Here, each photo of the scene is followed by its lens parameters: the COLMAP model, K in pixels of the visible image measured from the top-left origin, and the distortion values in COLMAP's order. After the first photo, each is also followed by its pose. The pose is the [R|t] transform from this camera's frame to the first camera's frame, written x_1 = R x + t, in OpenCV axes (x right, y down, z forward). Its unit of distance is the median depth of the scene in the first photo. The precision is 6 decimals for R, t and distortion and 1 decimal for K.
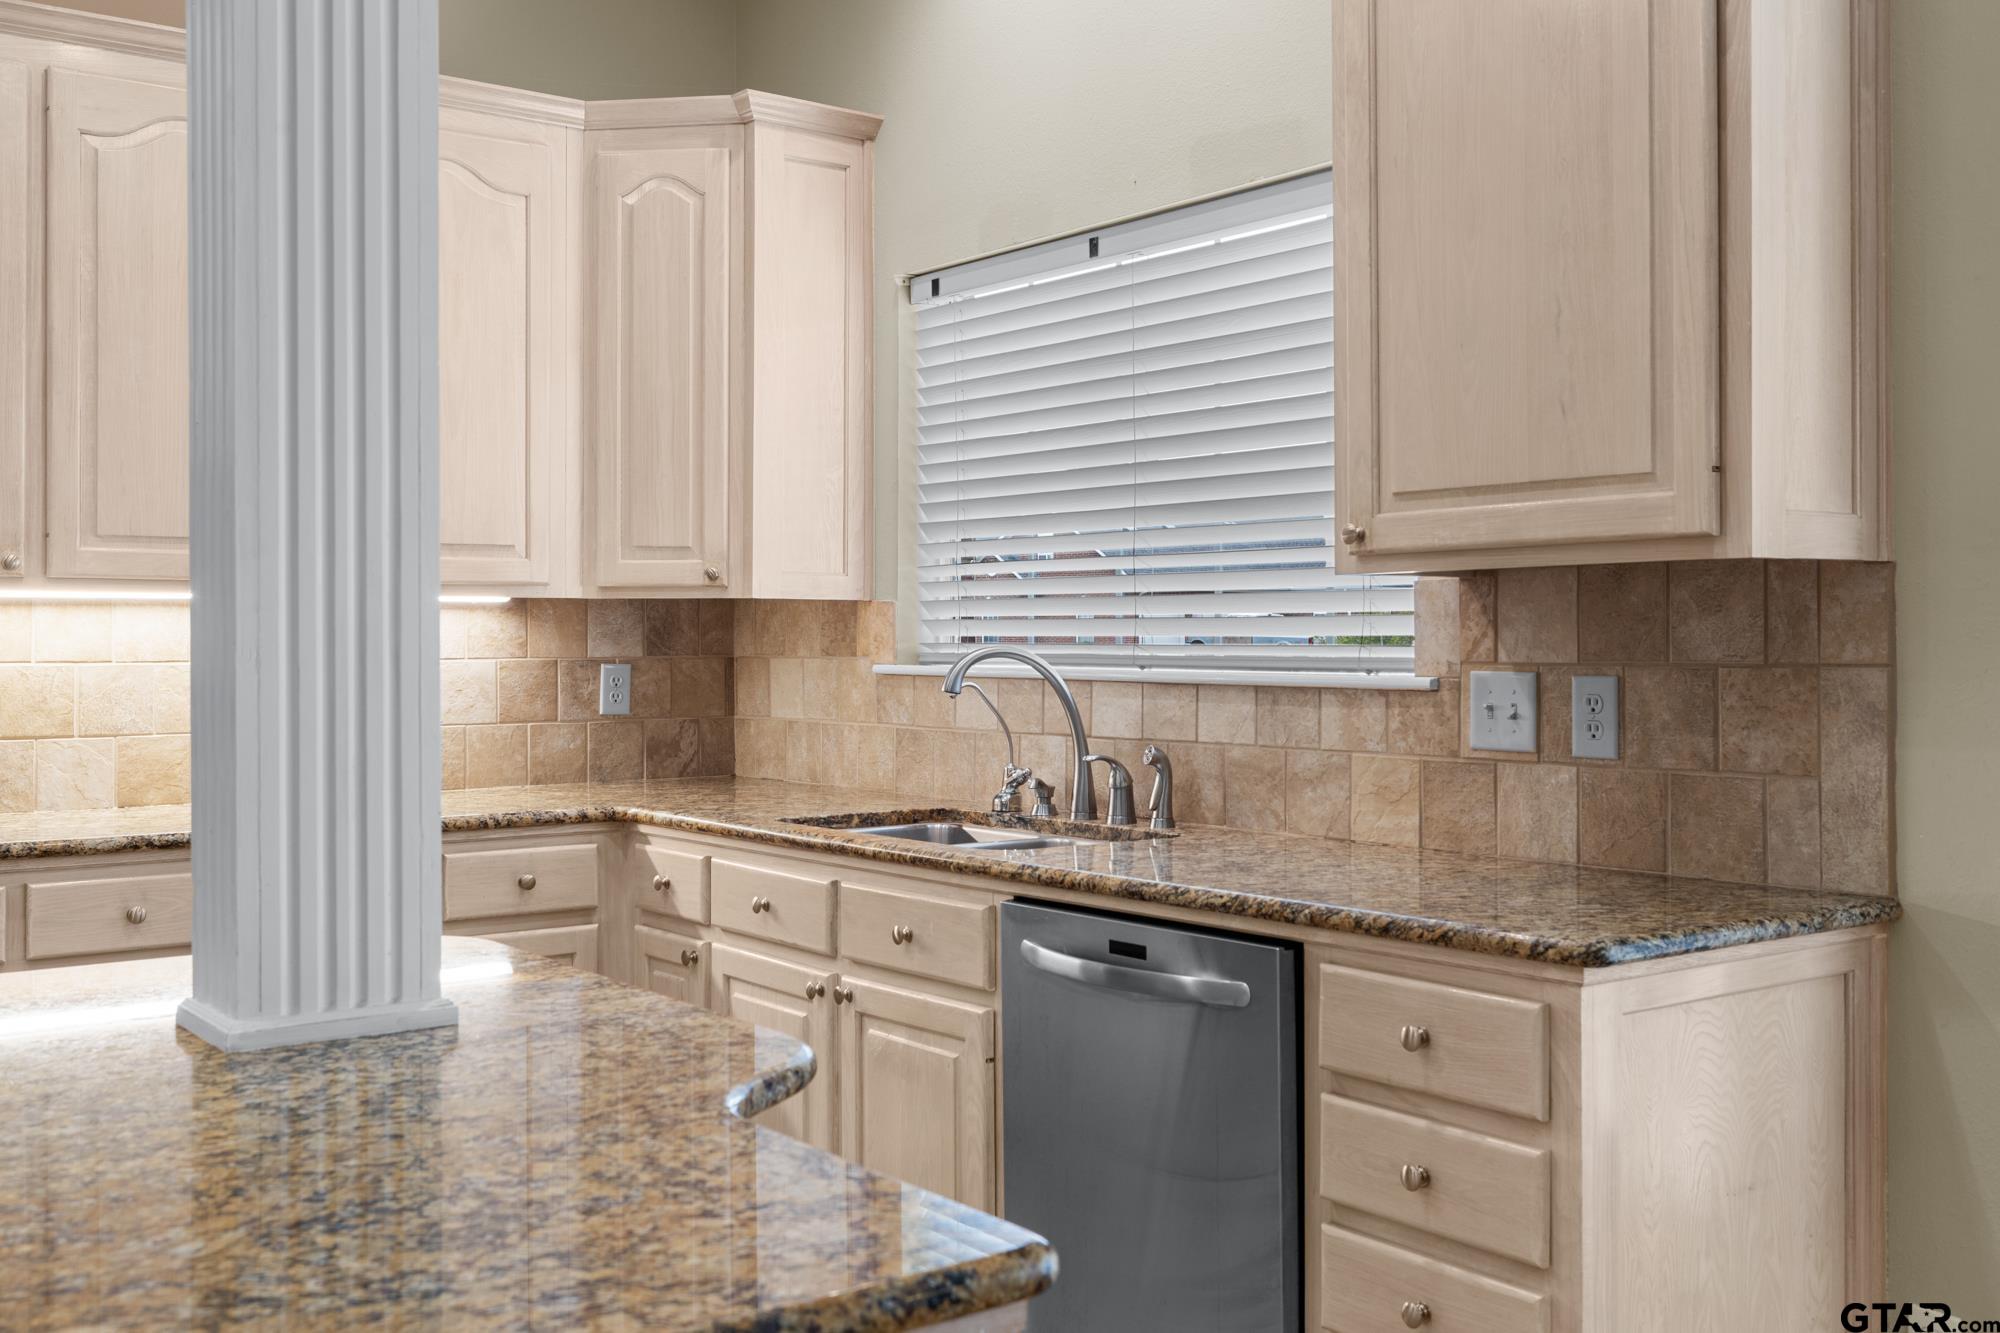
lens RADIAL K [[1942.2, 0, 981.1], [0, 1942.2, 630.5], [0, 0, 1]] dist [-0.005513, 0.000000]
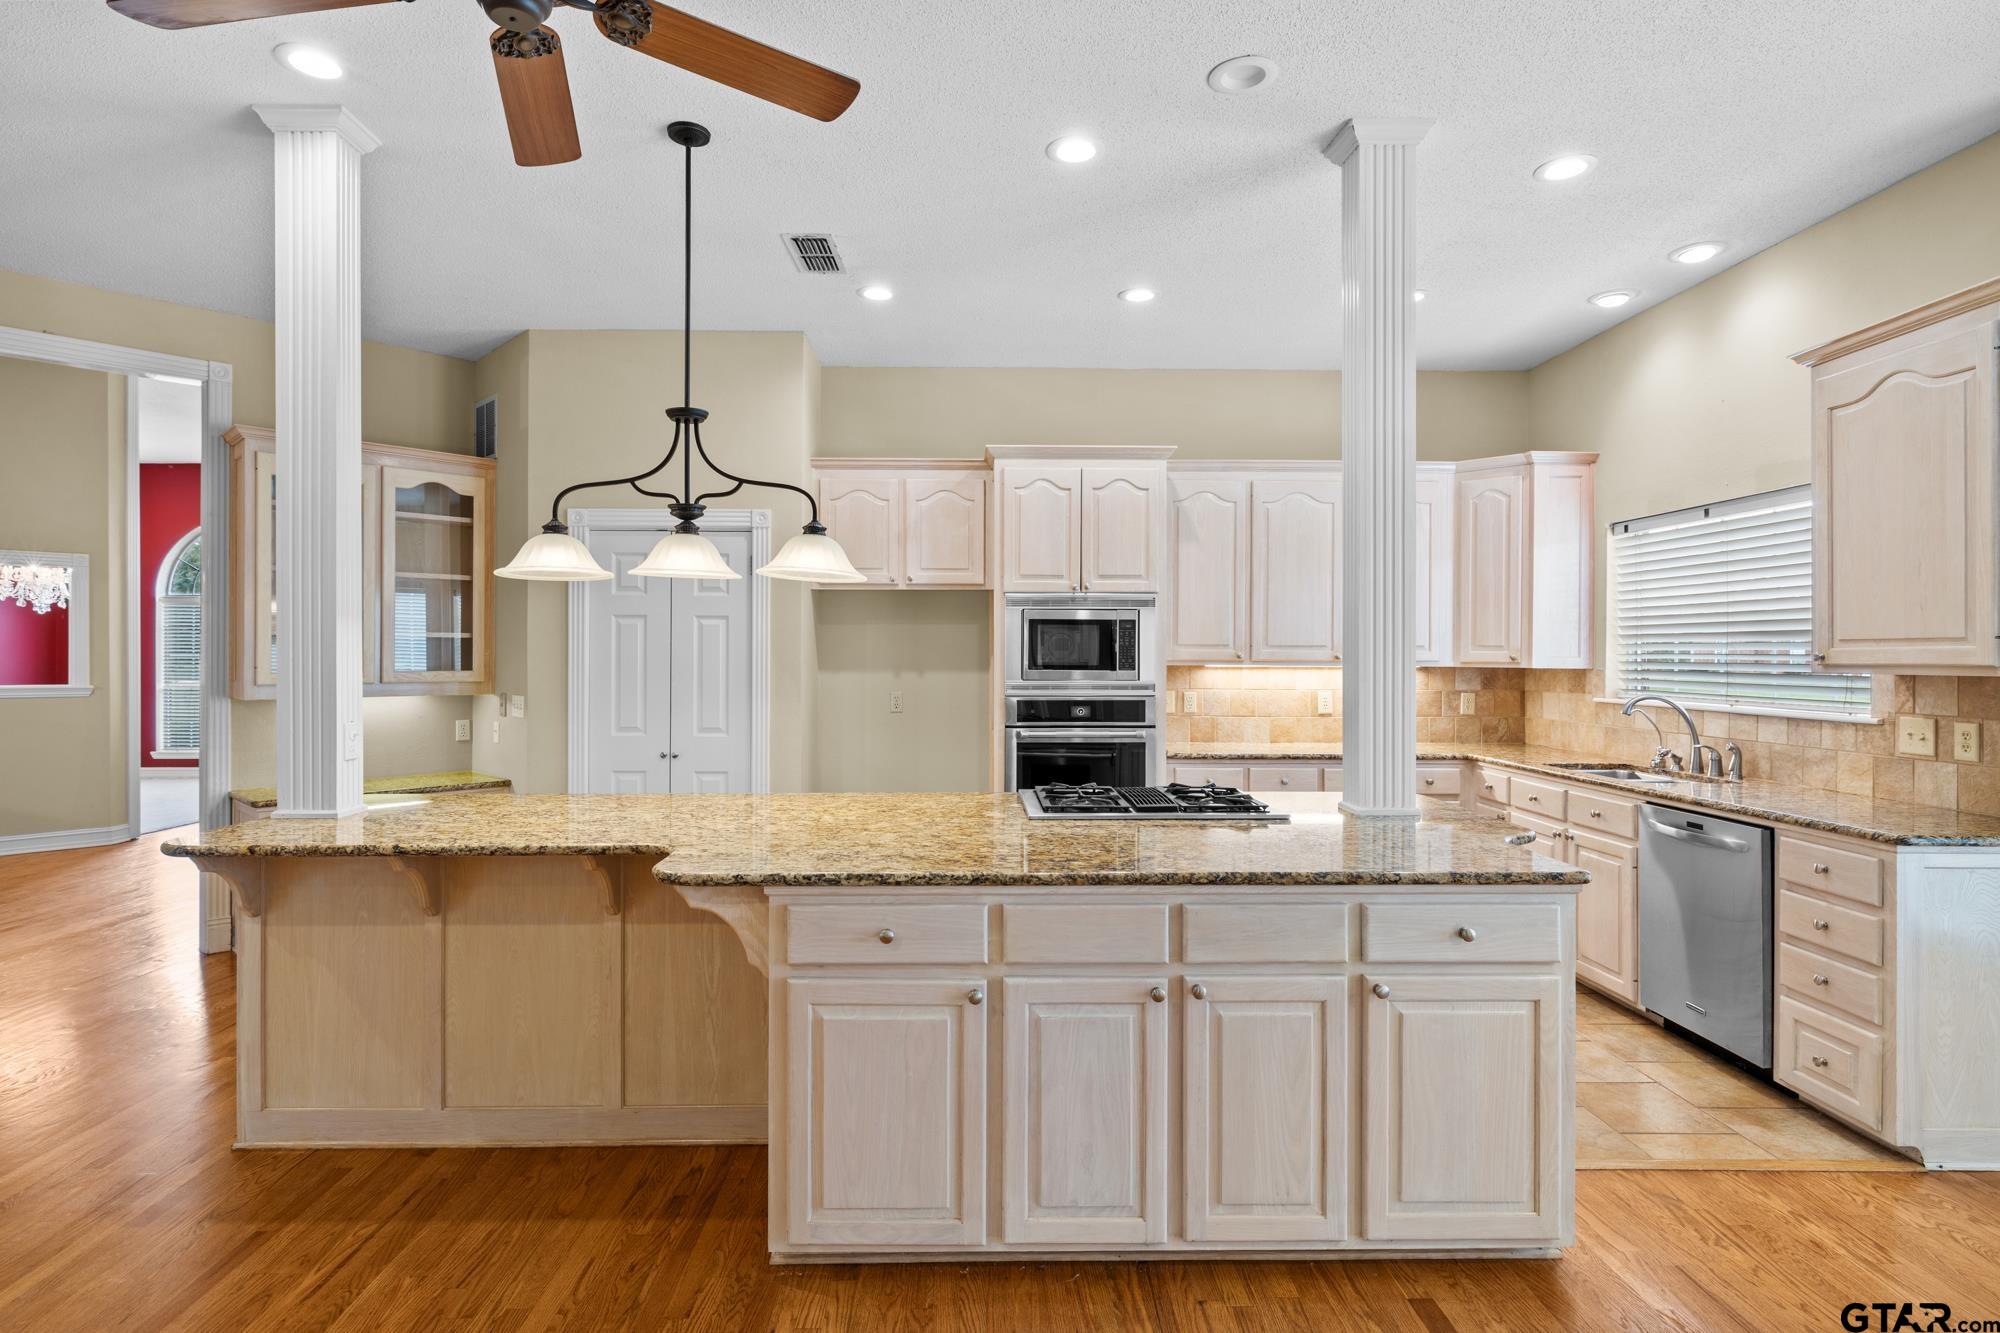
lens RADIAL K [[1008.5, 0, 992.5], [0, 1008.5, 654.2], [0, 0, 1]] dist [0.001193, 0.000198]
pose [[0.811480, 0.005131, -0.584358, 0.082739], [-0.003760, 0.999987, 0.003559, -0.045760], [0.584368, -0.000691, 0.811488, -0.468620]]
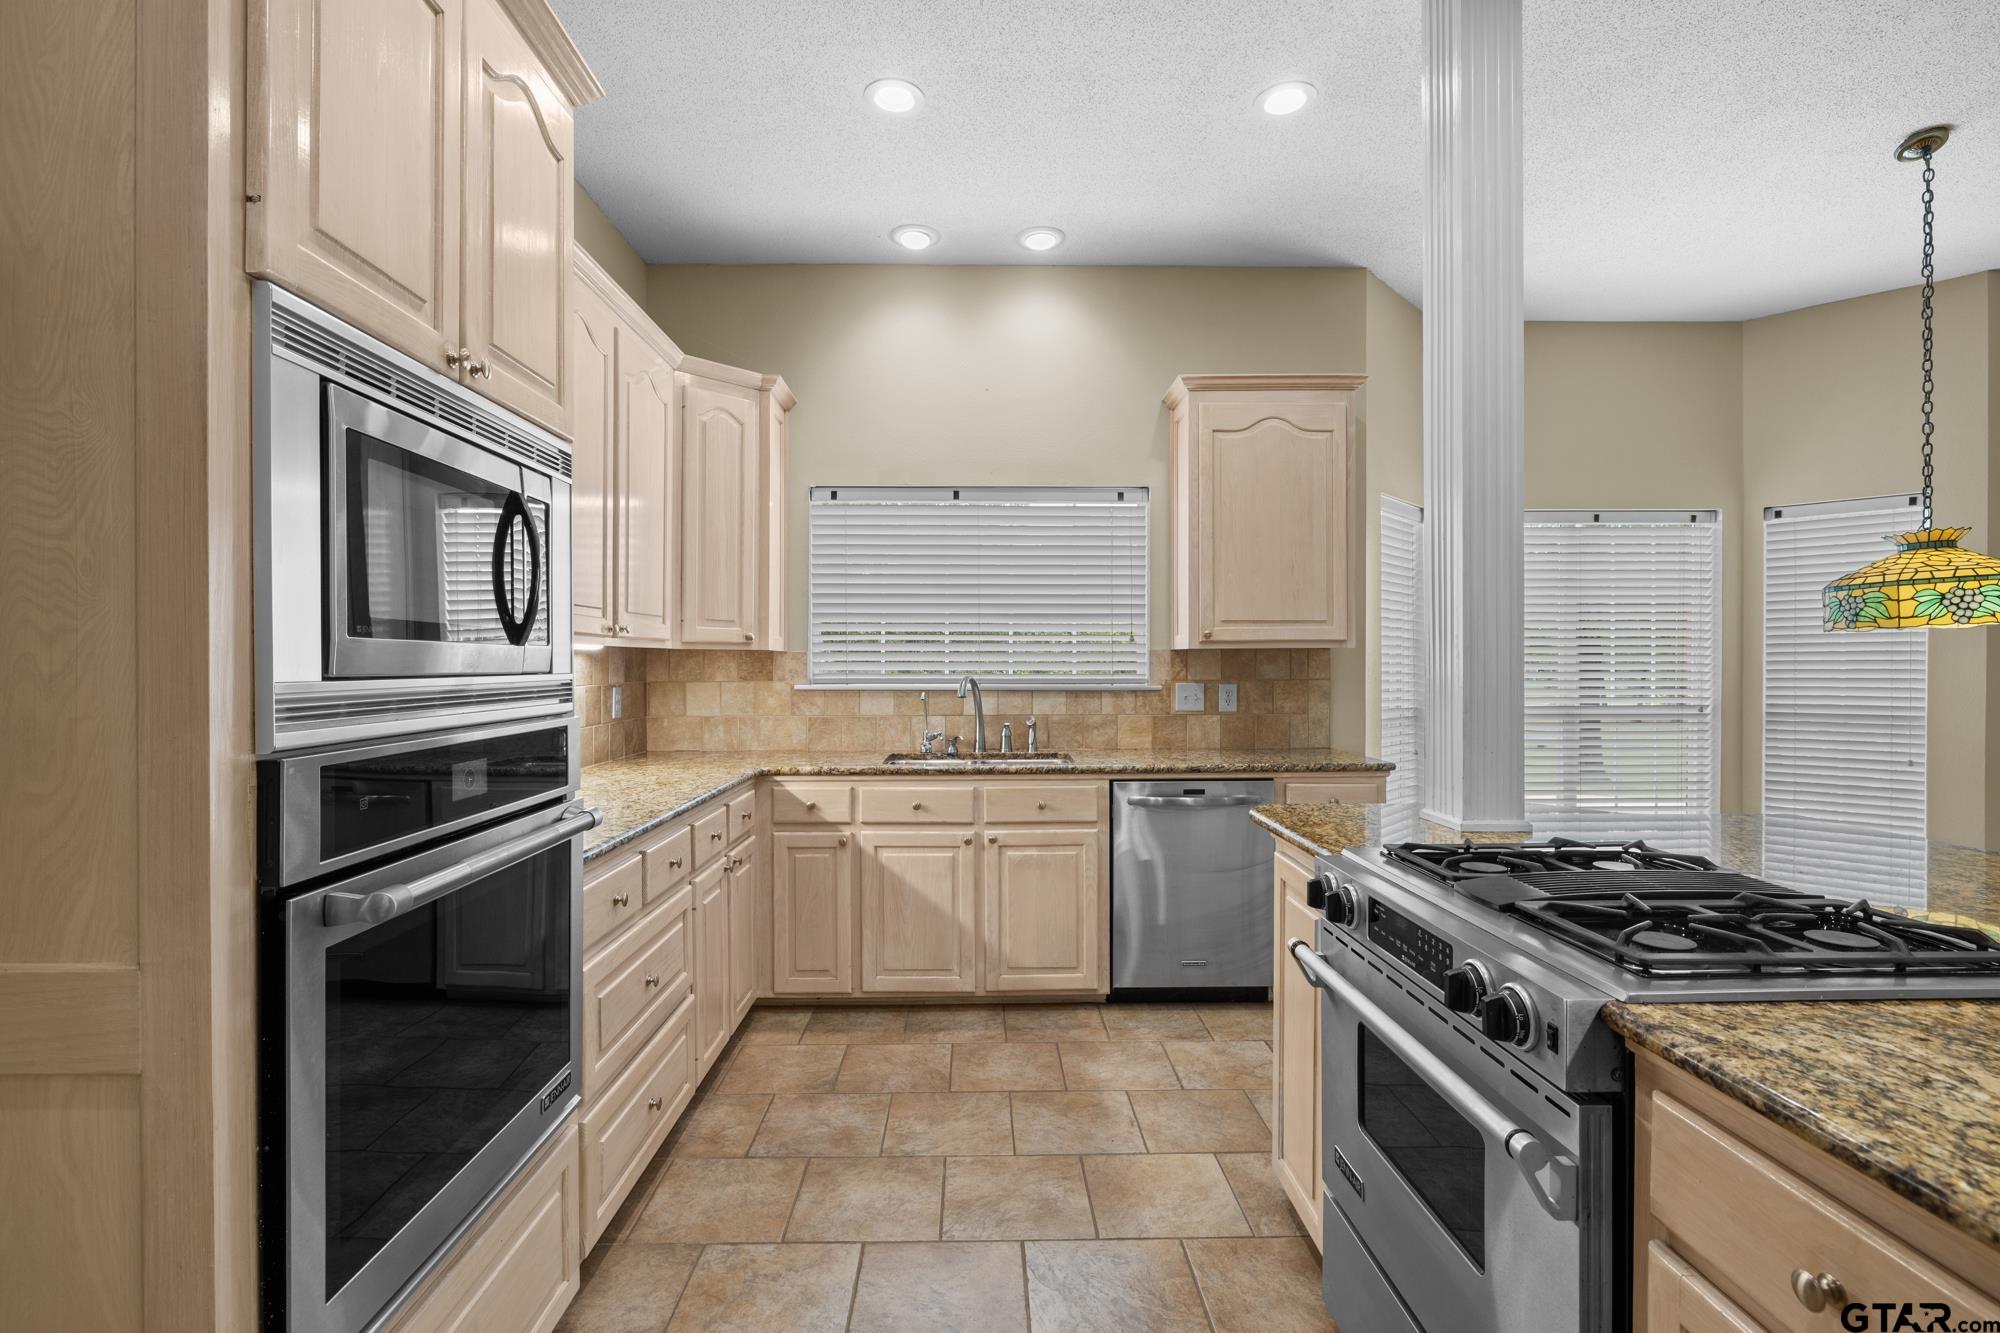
lens RADIAL K [[925.7, 0, 998.0], [0, 925.7, 662.6], [0, 0, 1]] dist [-0.007802, -0.000060]
pose [[0.586257, -0.001457, 0.810124, -0.906708], [-0.003684, 0.999983, 0.004464, -0.012477], [-0.810117, -0.005601, 0.586242, 0.401865]]
